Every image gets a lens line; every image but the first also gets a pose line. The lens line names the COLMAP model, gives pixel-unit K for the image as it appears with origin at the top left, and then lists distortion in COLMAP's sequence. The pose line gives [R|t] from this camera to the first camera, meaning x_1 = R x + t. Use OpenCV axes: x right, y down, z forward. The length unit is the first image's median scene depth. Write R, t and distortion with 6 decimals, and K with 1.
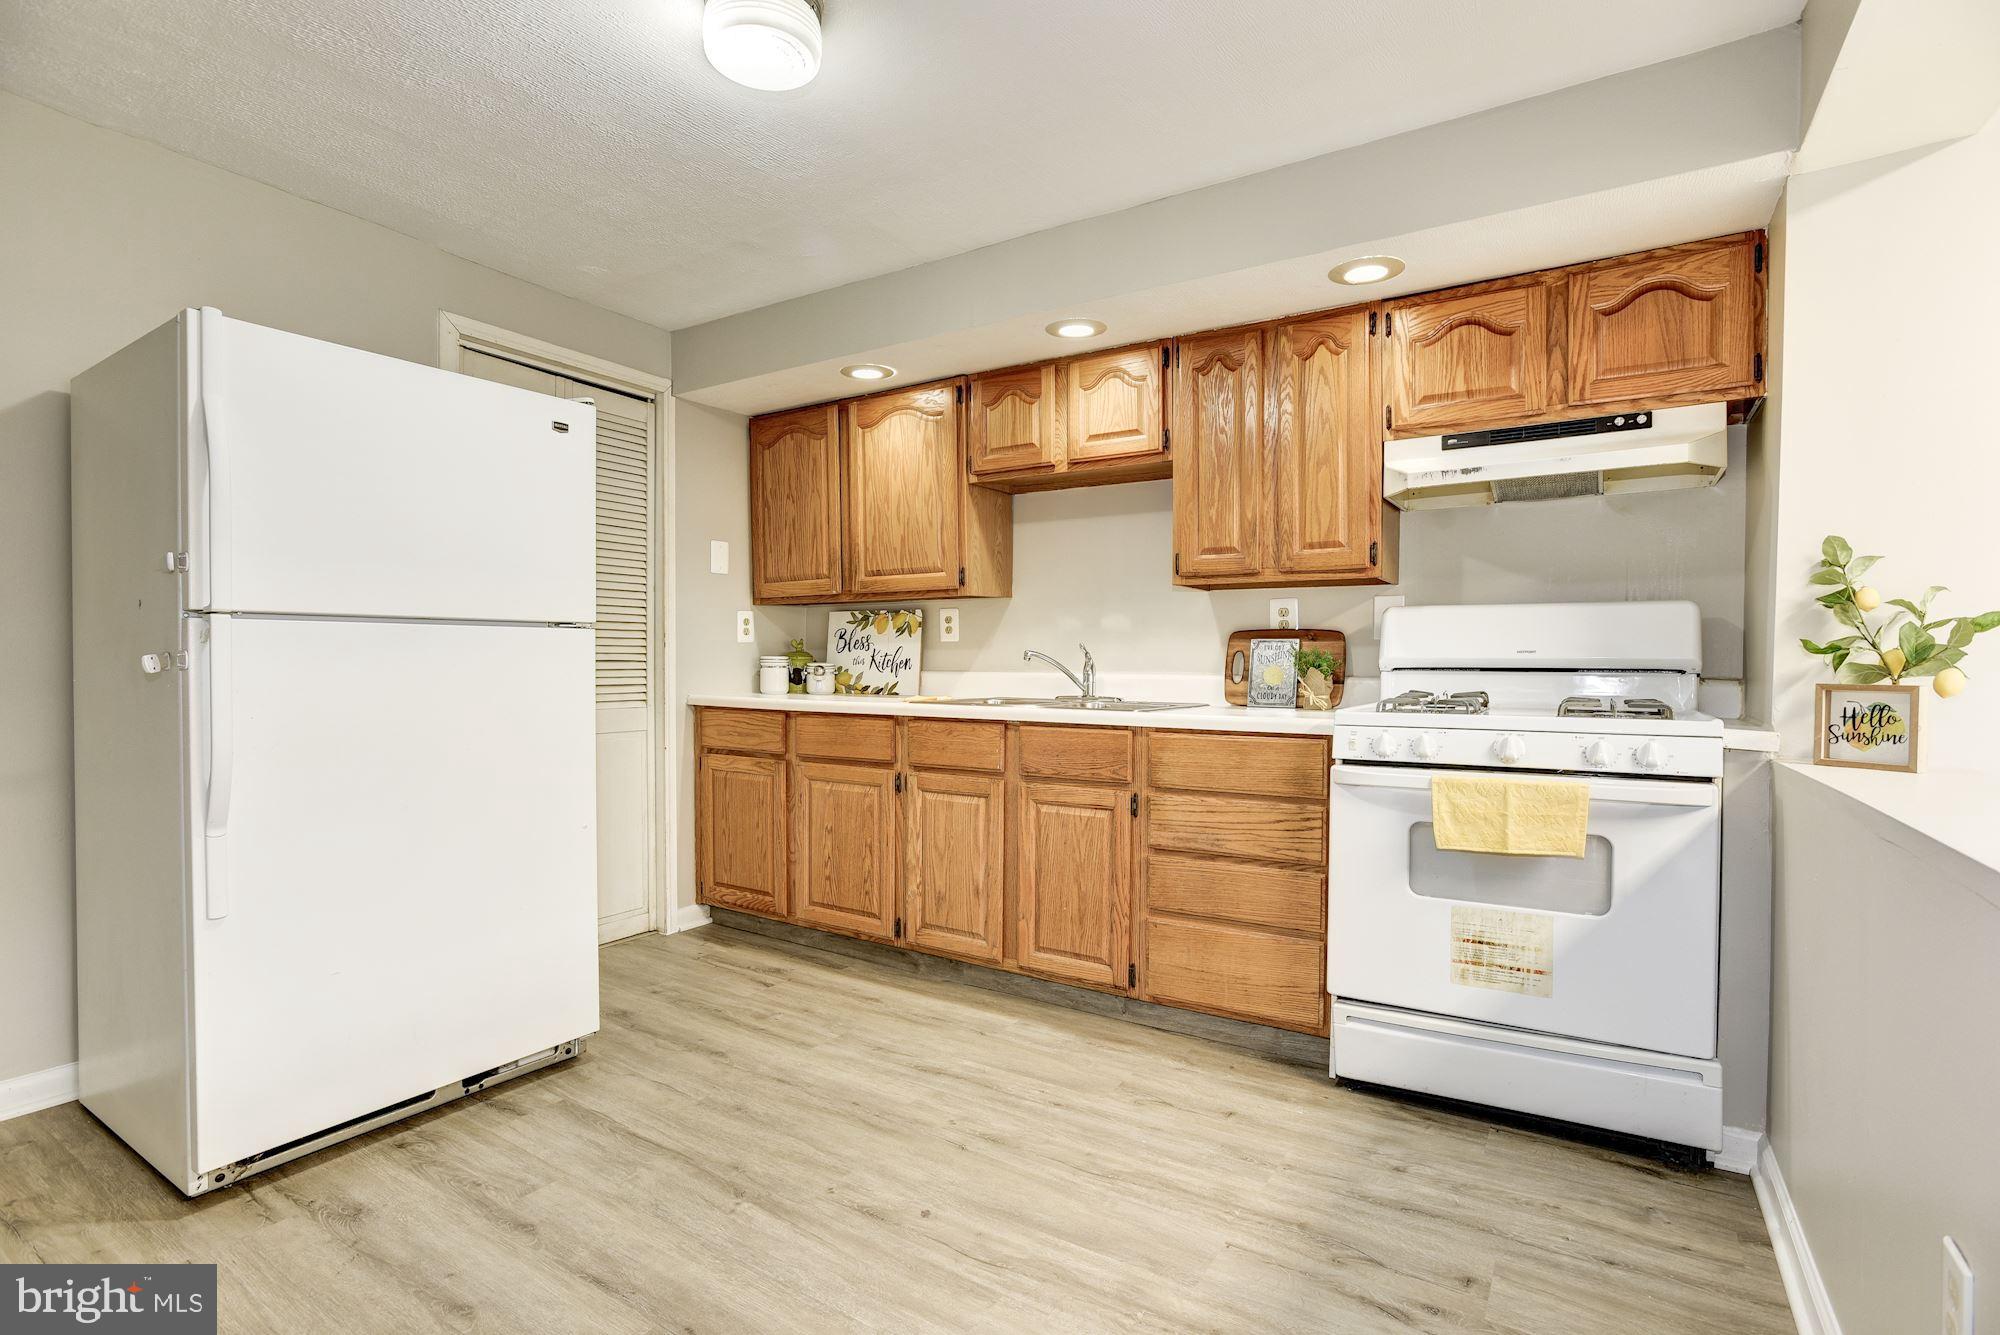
lens RADIAL K [[956.7, 0, 997.5], [0, 956.7, 676.0], [0, 0, 1]] dist [-0.059589, 0.028612]
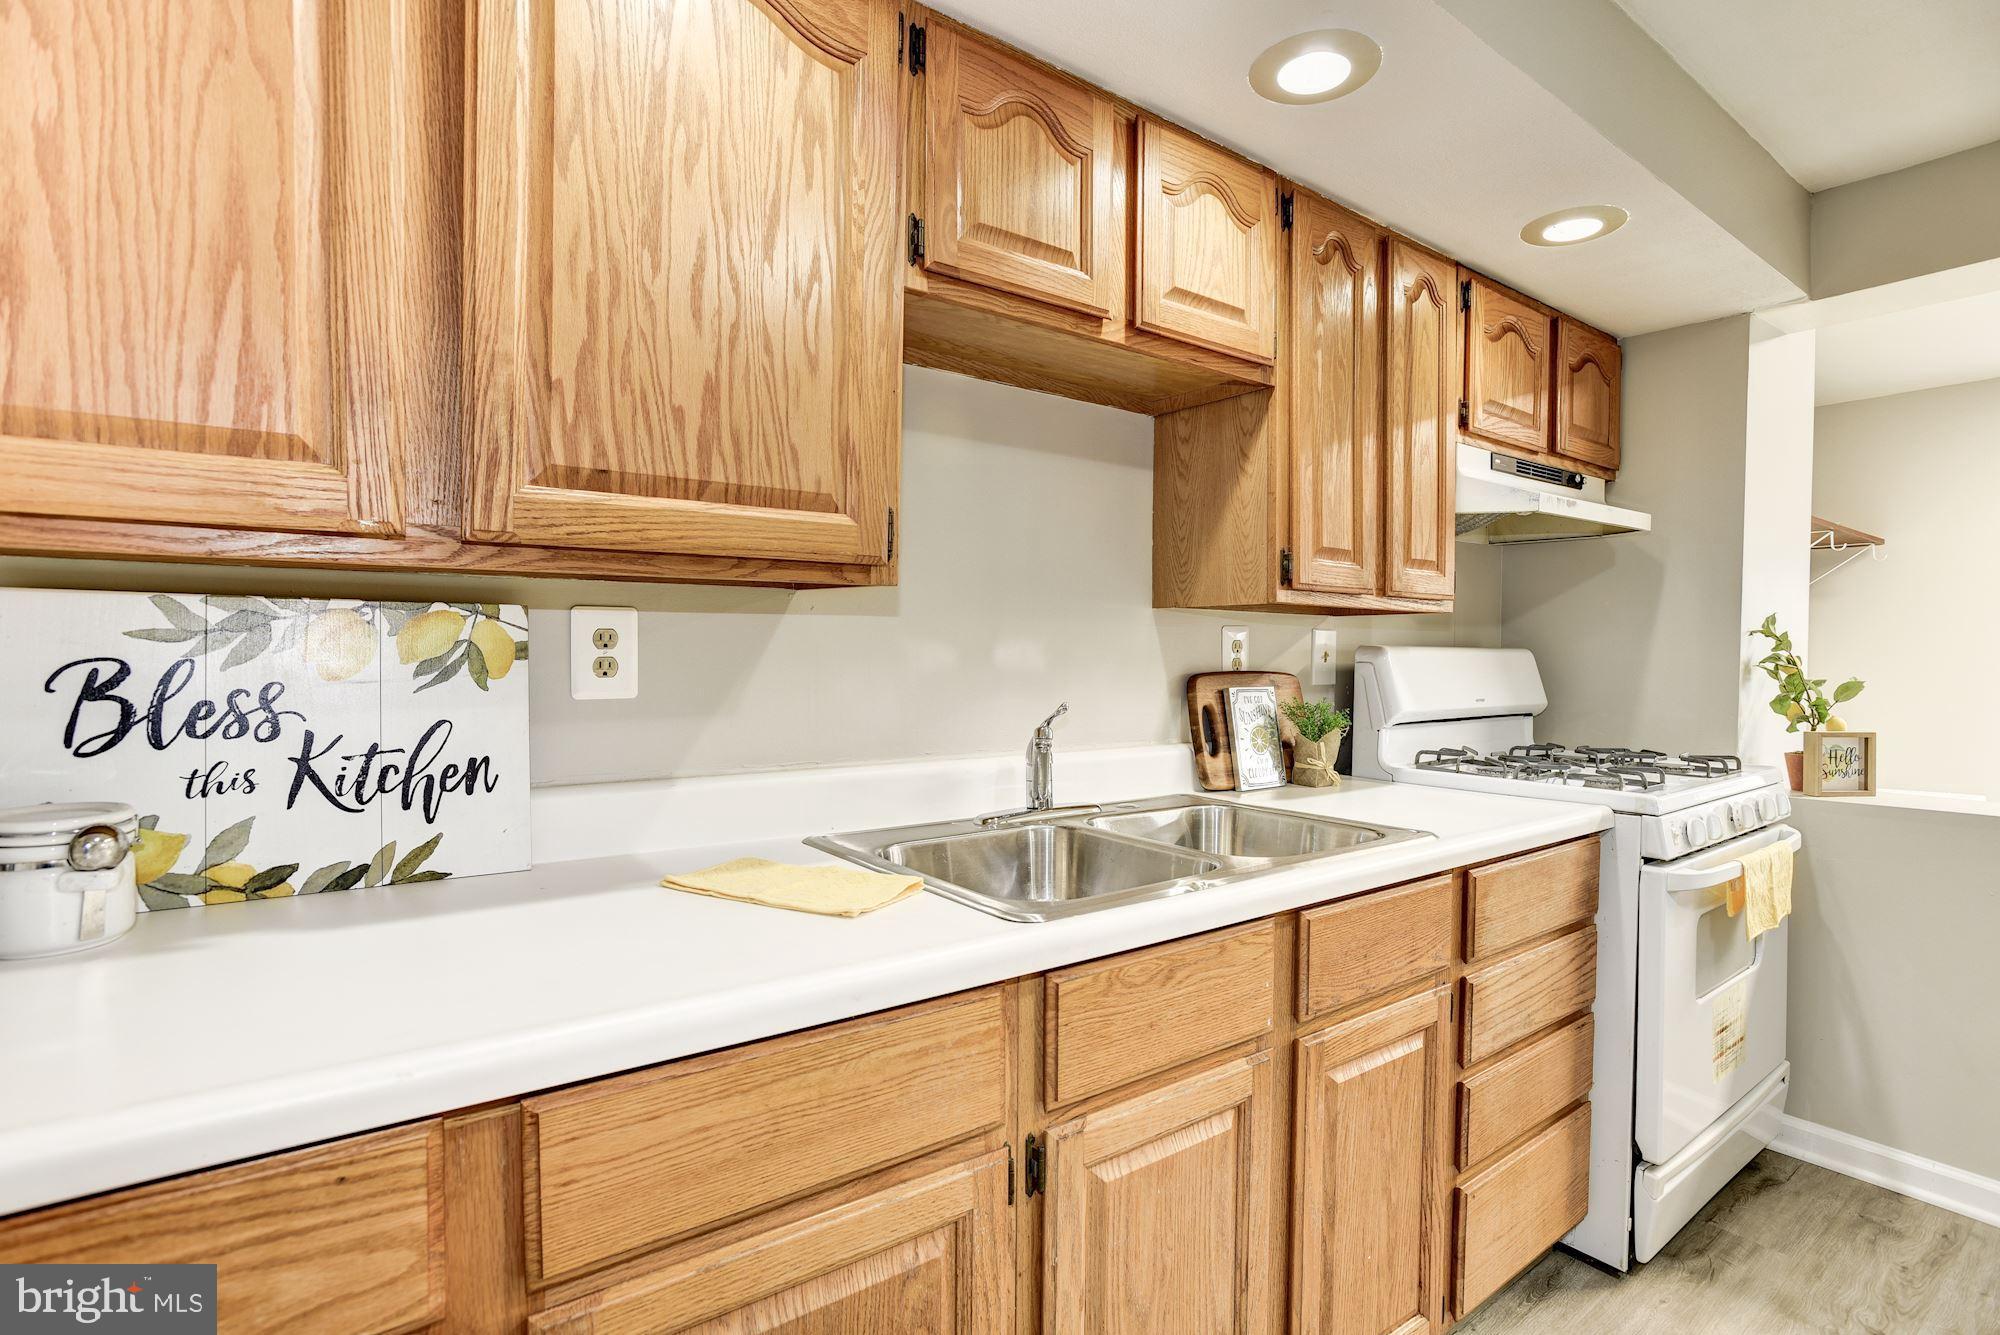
lens RADIAL K [[956.7, 0, 997.5], [0, 956.7, 676.0], [0, 0, 1]] dist [-0.059589, 0.028612]
pose [[0.360551, -0.023162, 0.932452, -0.470268], [0.012765, 0.999721, 0.019897, -0.072463], [-0.932652, 0.004729, 0.360746, 1.072485]]
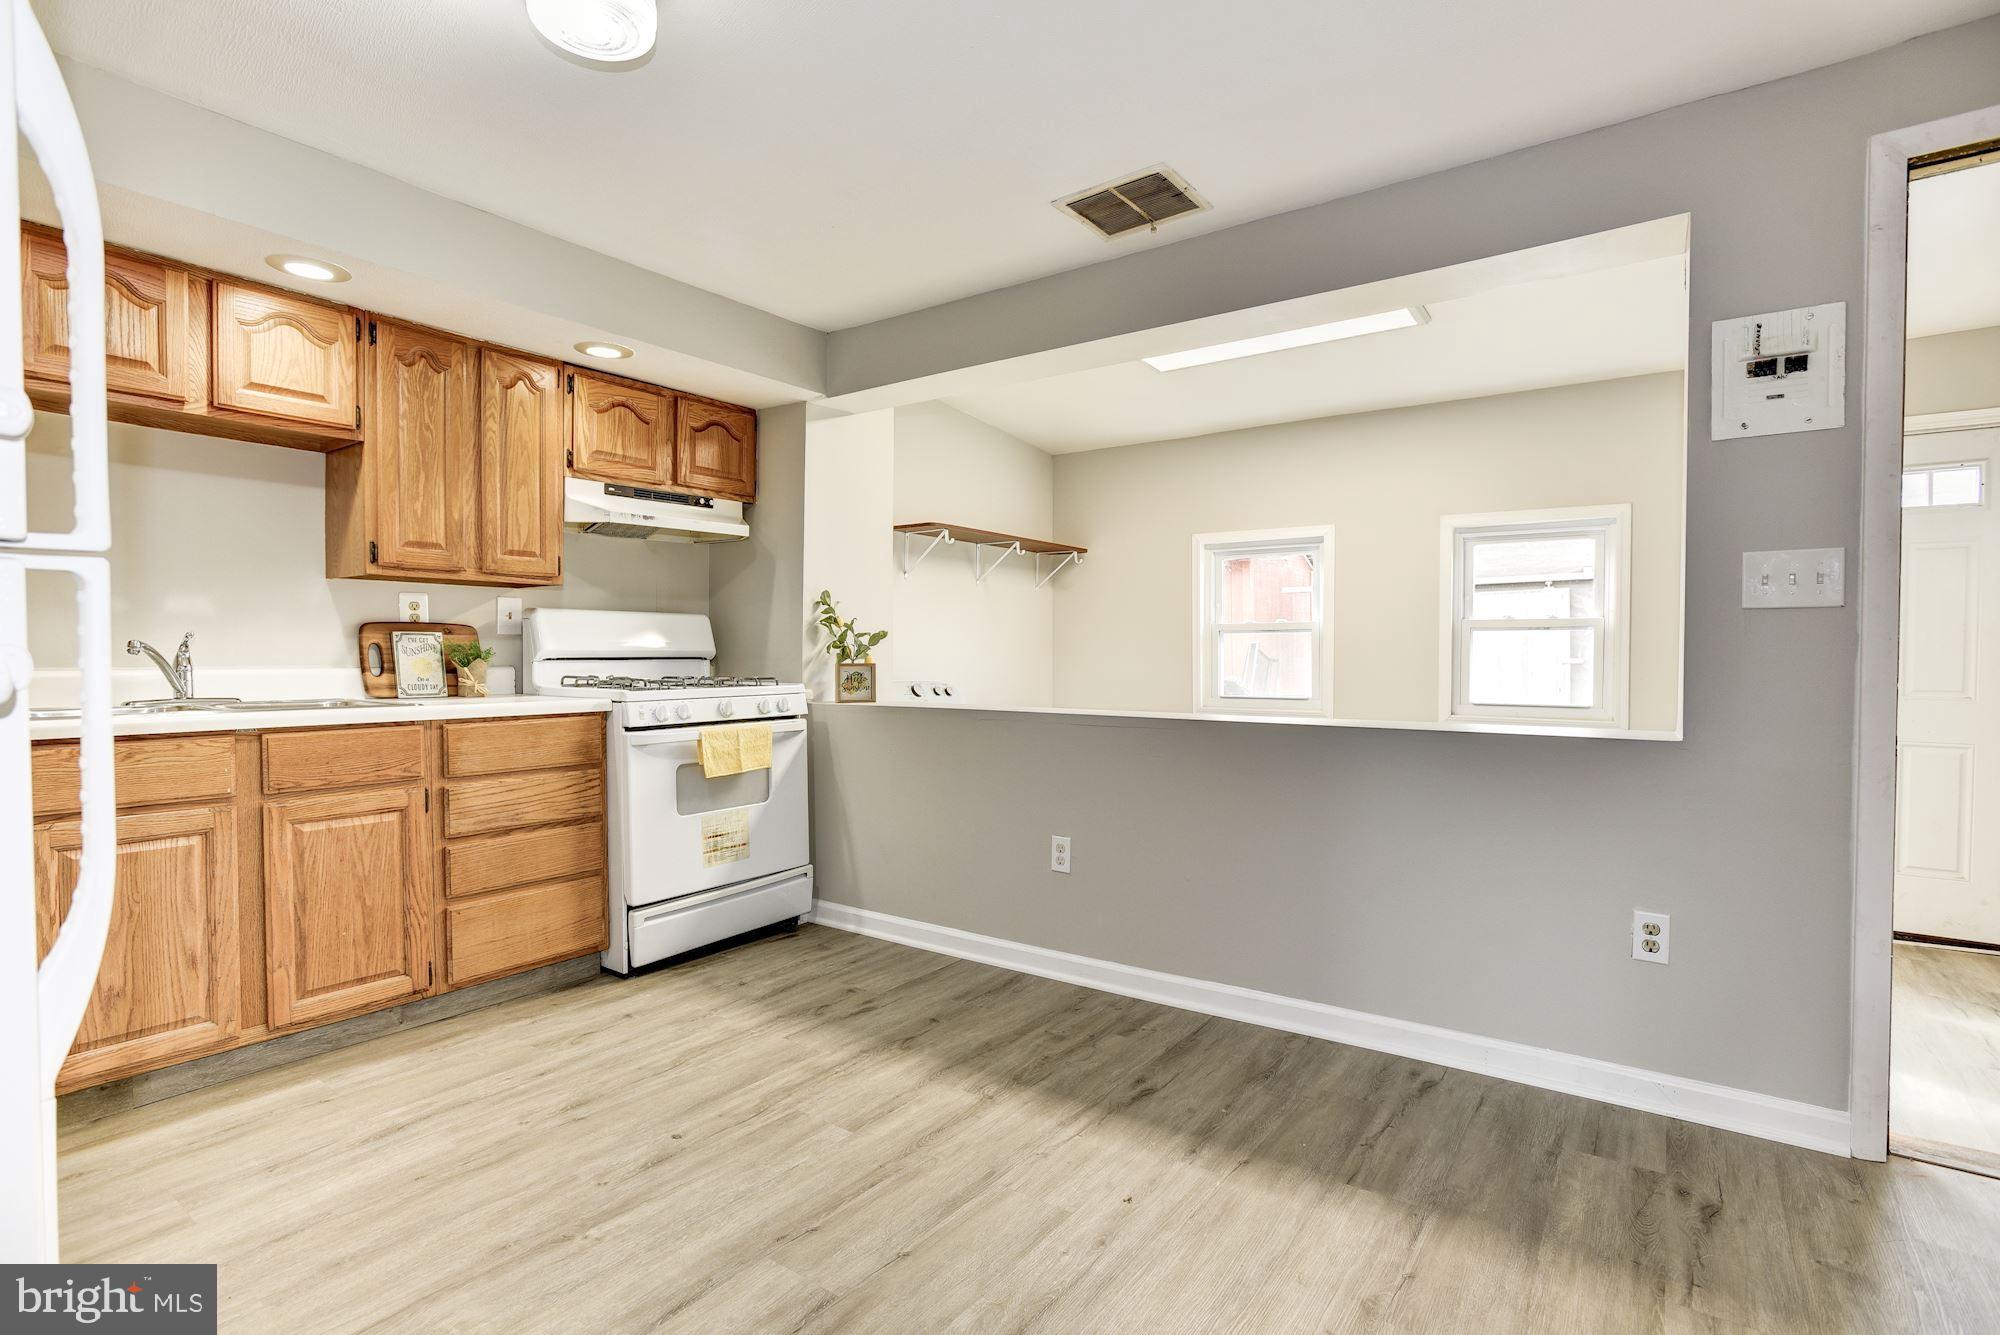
lens RADIAL K [[956.7, 0, 997.5], [0, 956.7, 676.0], [0, 0, 1]] dist [-0.059589, 0.028612]
pose [[0.045364, -0.027602, 0.998589, -0.812583], [0.015101, 0.999523, 0.026942, -0.010203], [-0.998856, 0.013857, 0.045759, 0.375115]]
